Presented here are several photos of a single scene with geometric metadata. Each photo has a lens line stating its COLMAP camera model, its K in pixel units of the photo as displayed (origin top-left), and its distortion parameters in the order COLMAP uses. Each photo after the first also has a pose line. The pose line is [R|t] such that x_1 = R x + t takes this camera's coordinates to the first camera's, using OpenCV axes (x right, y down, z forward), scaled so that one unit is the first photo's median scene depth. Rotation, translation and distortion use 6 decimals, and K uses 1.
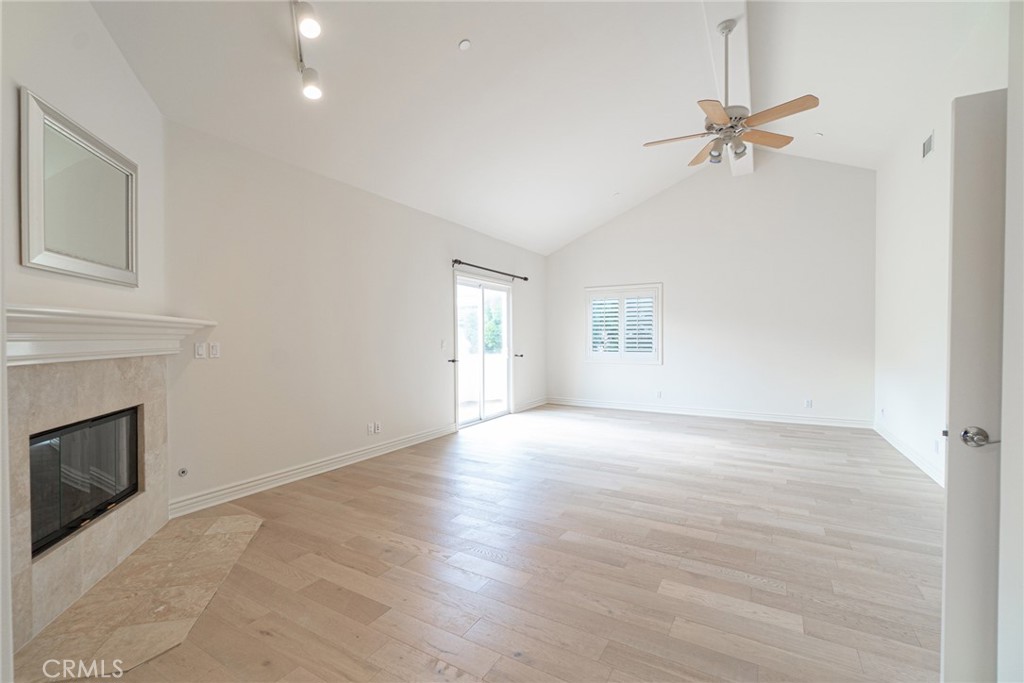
lens RADIAL K [[444.7, 0, 510.6], [0, 444.7, 338.6], [0, 0, 1]] dist [-0.008779, 0.000020]
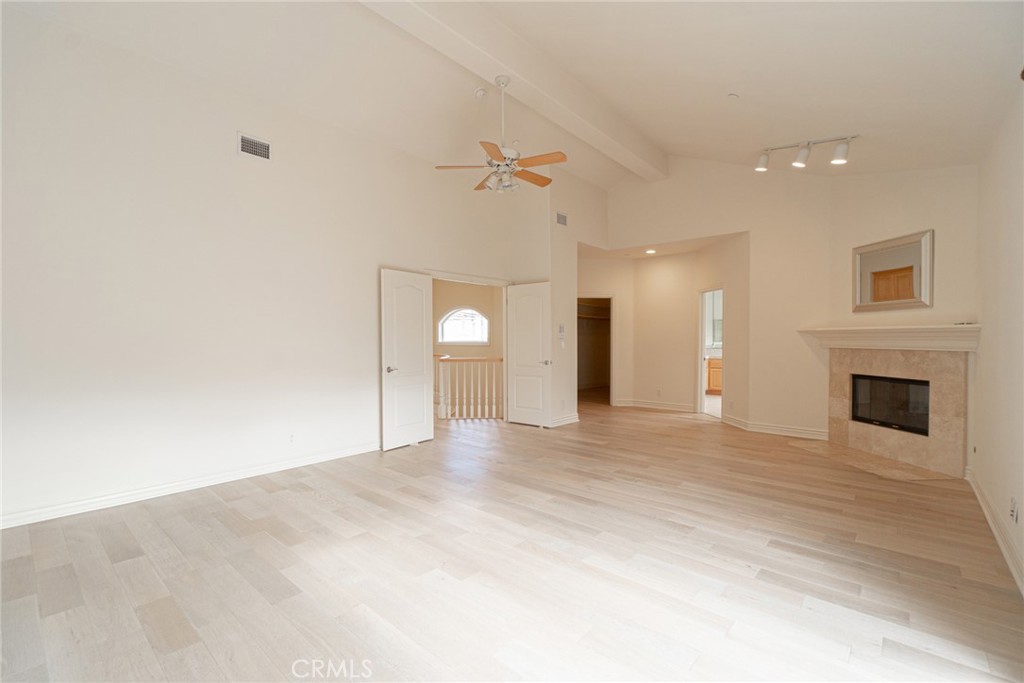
lens RADIAL K [[444.7, 0, 507.6], [0, 444.7, 343.3], [0, 0, 1]] dist [-0.008779, 0.000020]
pose [[-0.977572, -0.001172, 0.210597, 0.295533], [0.001601, 0.999914, 0.012994, -0.007867], [-0.210594, 0.013040, -0.977487, 2.846259]]
